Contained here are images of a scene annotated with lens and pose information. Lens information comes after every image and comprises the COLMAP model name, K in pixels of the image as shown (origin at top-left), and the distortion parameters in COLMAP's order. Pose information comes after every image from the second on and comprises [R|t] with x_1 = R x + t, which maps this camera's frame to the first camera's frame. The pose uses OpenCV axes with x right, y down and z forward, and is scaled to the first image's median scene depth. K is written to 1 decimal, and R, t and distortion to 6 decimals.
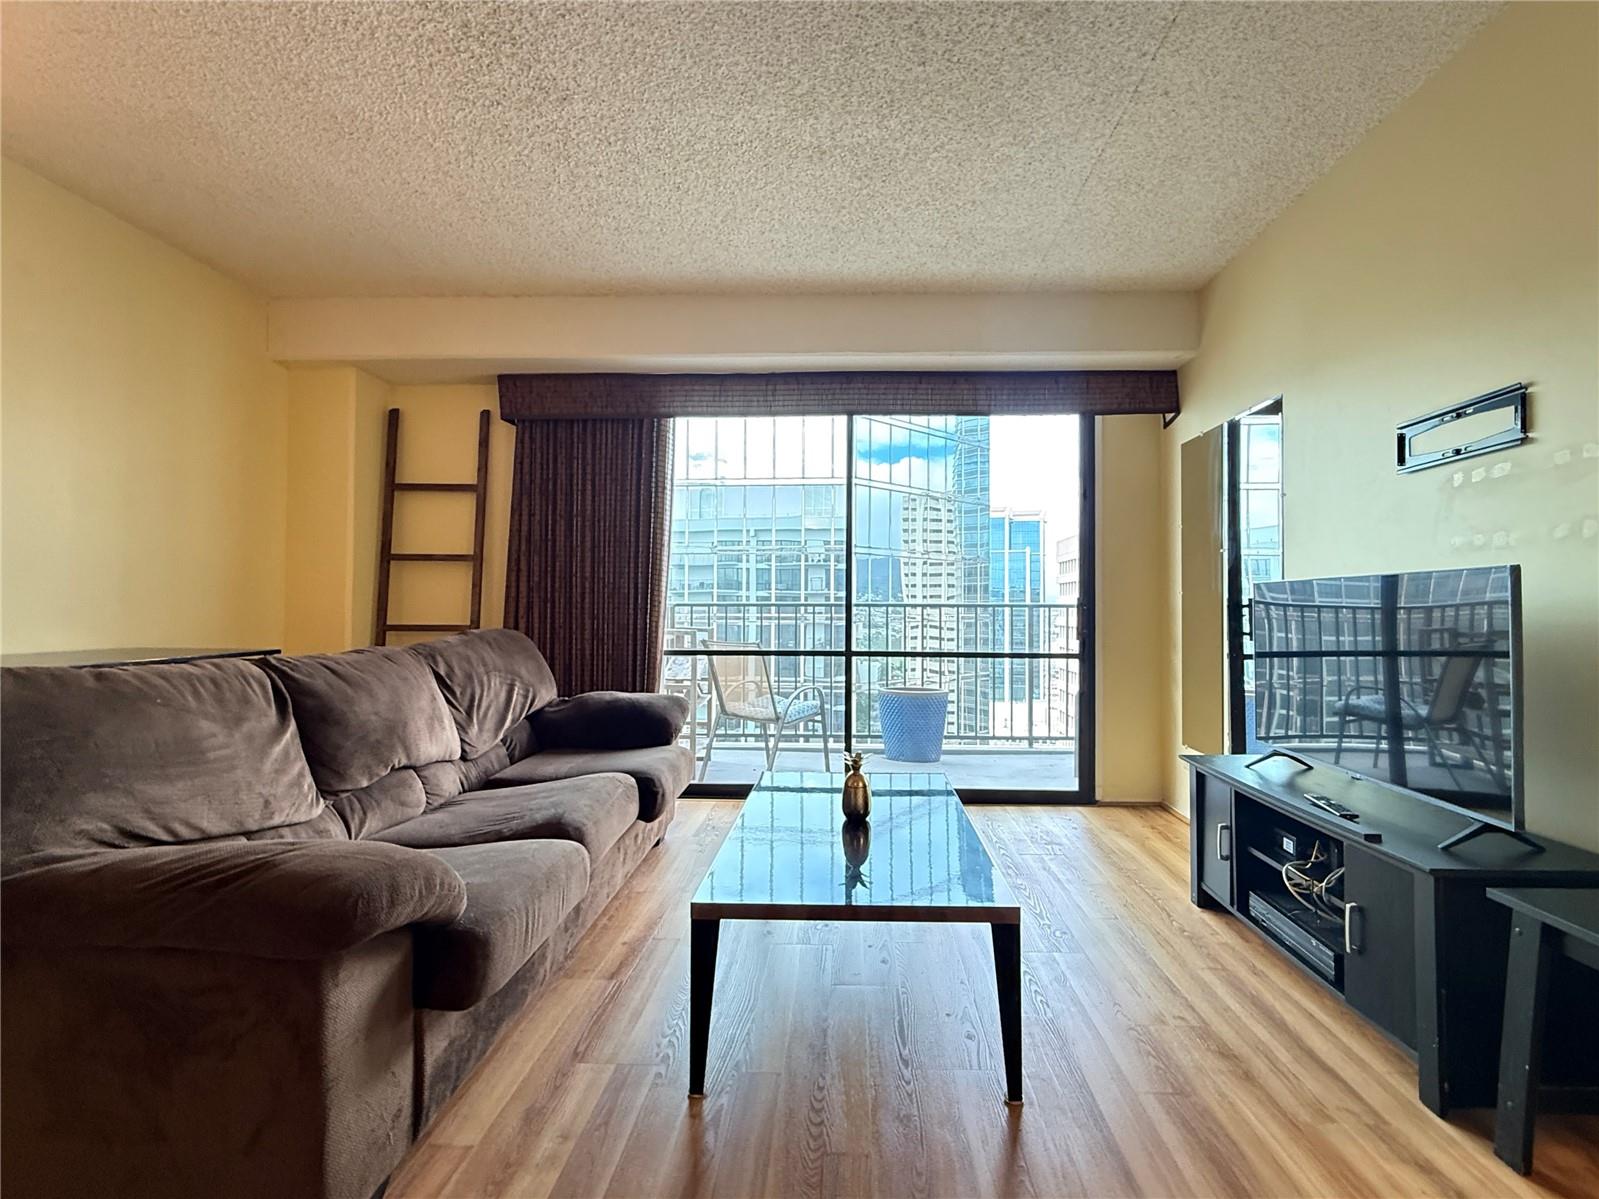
lens RADIAL K [[703.5, 0, 807.3], [0, 703.5, 596.3], [0, 0, 1]] dist [-0.005561, -0.000205]
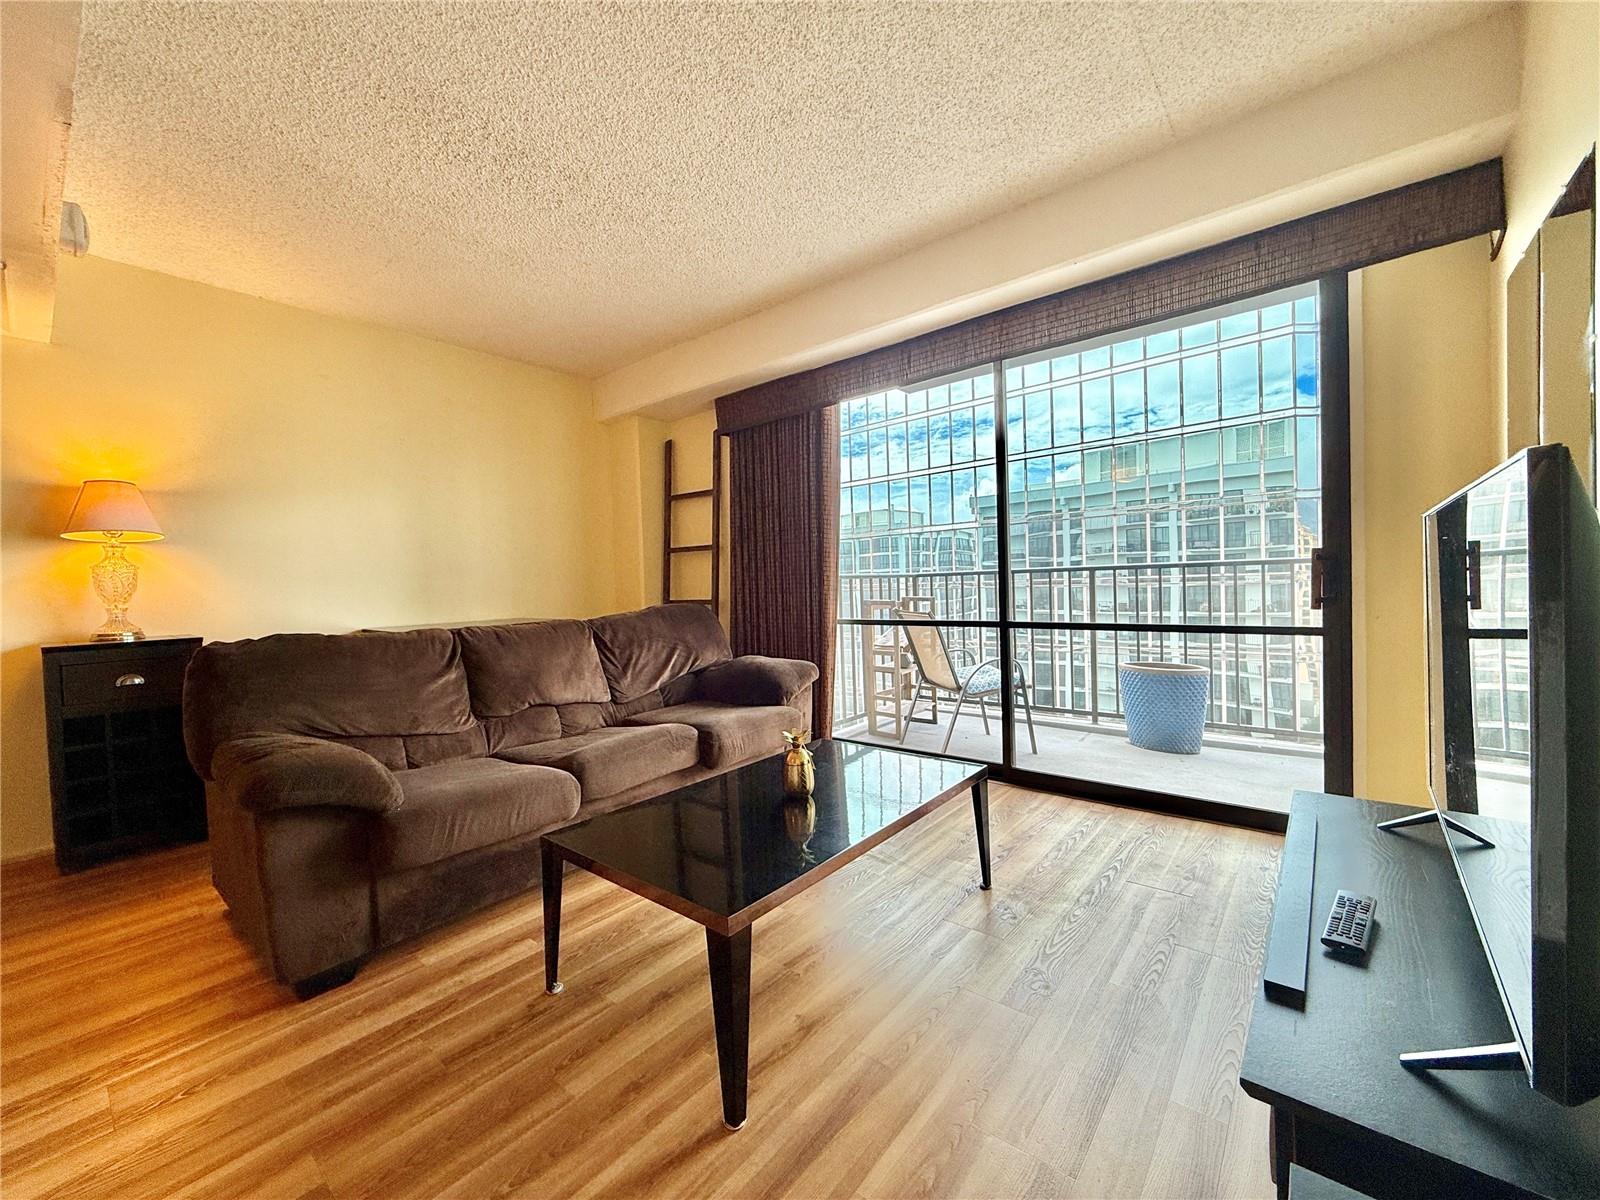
lens RADIAL K [[635.8, 0, 798.6], [0, 635.8, 597.9], [0, 0, 1]] dist [0.000106, 0.000130]
pose [[0.787666, -0.016506, -0.615882, 0.373415], [0.048589, 0.998192, 0.035390, 0.003960], [0.614184, -0.057800, 0.787043, 0.186038]]
